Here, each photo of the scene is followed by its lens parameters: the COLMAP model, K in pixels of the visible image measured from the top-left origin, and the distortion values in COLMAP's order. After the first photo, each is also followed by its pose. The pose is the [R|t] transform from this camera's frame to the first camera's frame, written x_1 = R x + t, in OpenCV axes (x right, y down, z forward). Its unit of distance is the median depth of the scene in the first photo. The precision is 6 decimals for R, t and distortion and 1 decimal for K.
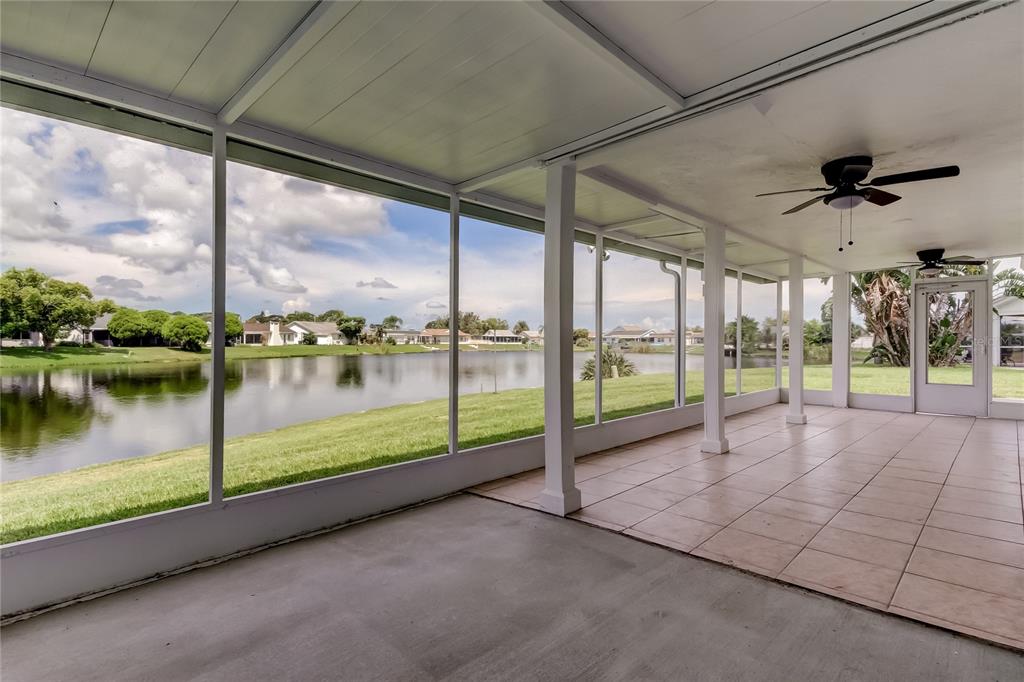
lens RADIAL K [[501.5, 0, 518.1], [0, 501.5, 334.2], [0, 0, 1]] dist [0.025575, -0.002098]
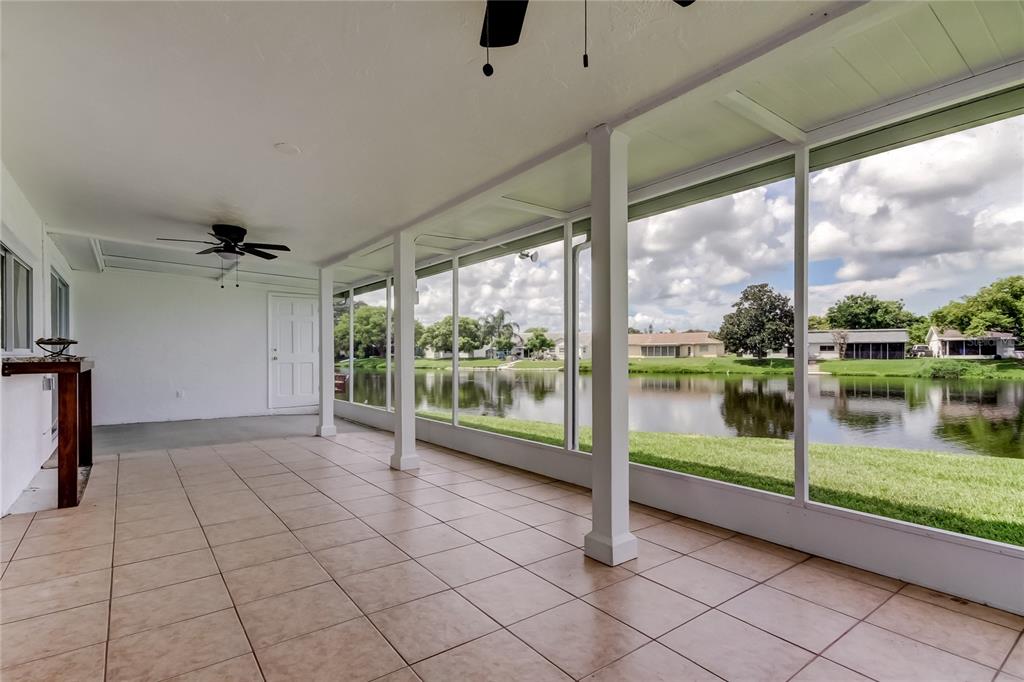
lens RADIAL K [[501.5, 0, 513.9], [0, 501.5, 356.5], [0, 0, 1]] dist [0.025575, -0.002098]
pose [[-0.144636, 0.005442, -0.989470, 0.753661], [0.014996, 0.999882, 0.003307, 0.019652], [0.989371, -0.014359, -0.144701, 0.781118]]
